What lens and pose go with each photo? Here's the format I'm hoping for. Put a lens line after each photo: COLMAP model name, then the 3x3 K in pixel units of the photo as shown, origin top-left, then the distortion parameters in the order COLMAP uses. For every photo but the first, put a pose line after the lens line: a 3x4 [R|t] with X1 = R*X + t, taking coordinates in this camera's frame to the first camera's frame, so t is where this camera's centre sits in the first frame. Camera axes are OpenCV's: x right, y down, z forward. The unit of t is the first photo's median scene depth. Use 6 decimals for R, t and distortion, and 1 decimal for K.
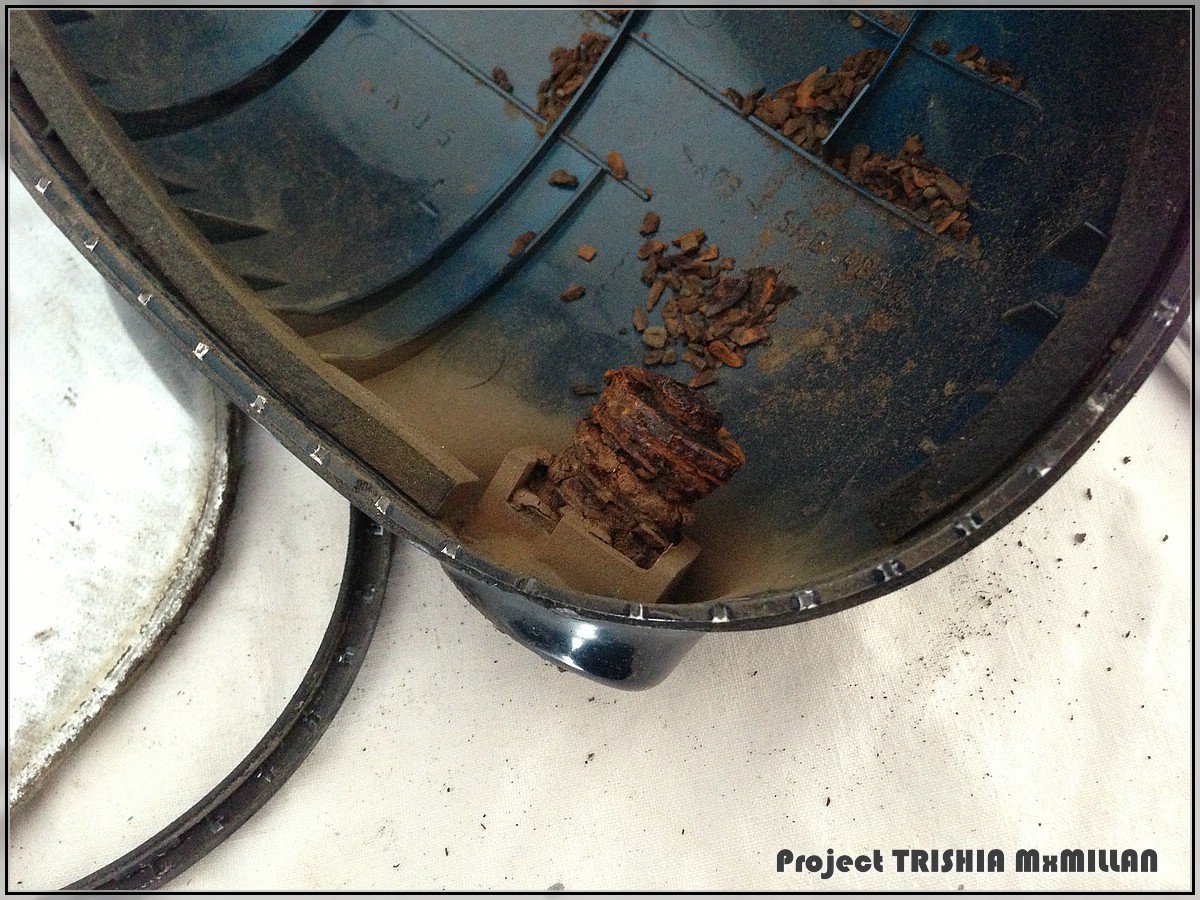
lens RADIAL K [[1079.1, 0, 600.0], [0, 1079.1, 450.0], [0, 0, 1]] dist [0.045831, -0.094559]
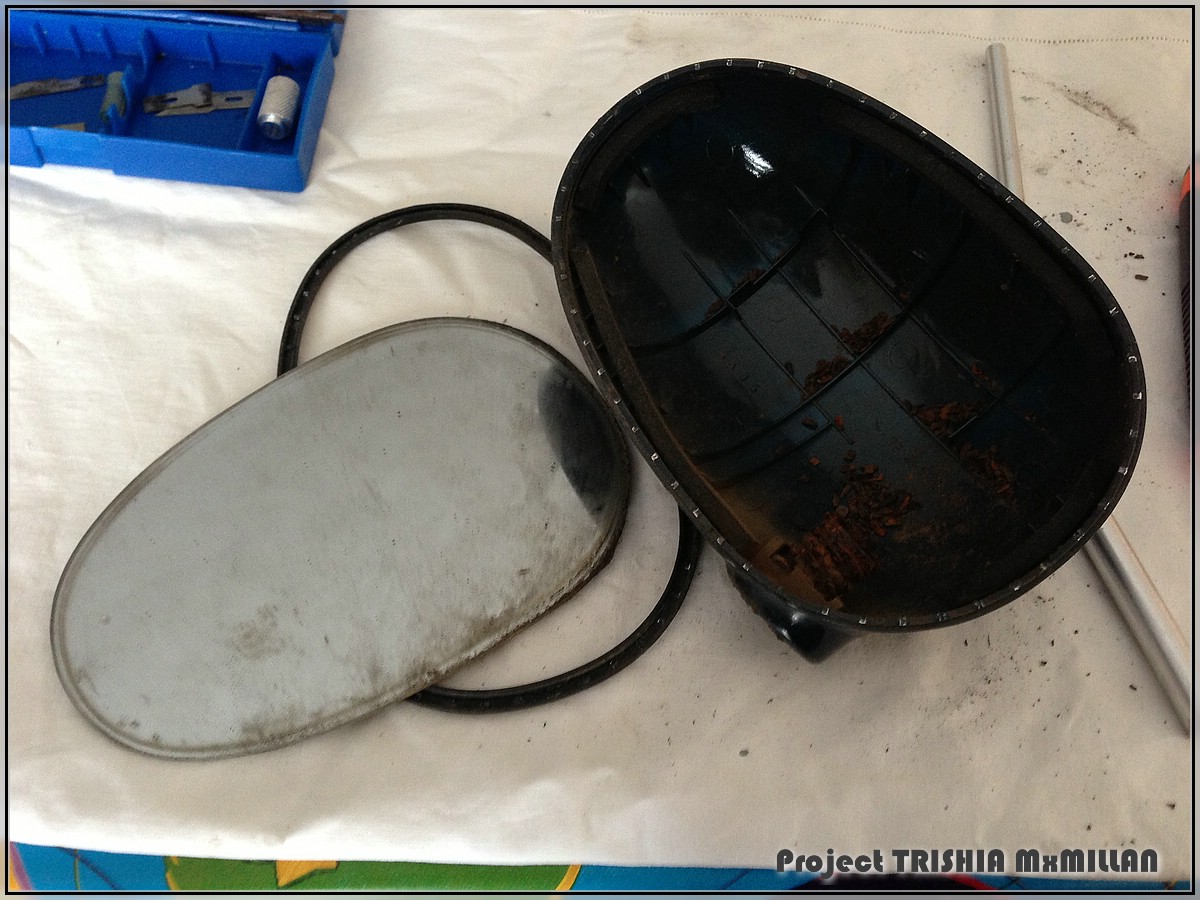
lens RADIAL K [[1079.1, 0, 600.0], [0, 1079.1, 450.0], [0, 0, 1]] dist [0.045831, -0.094559]
pose [[0.964517, 0.240544, -0.108840, -0.196165], [-0.258299, 0.945065, -0.200335, 0.312532], [0.054671, 0.221340, 0.973663, -0.997116]]
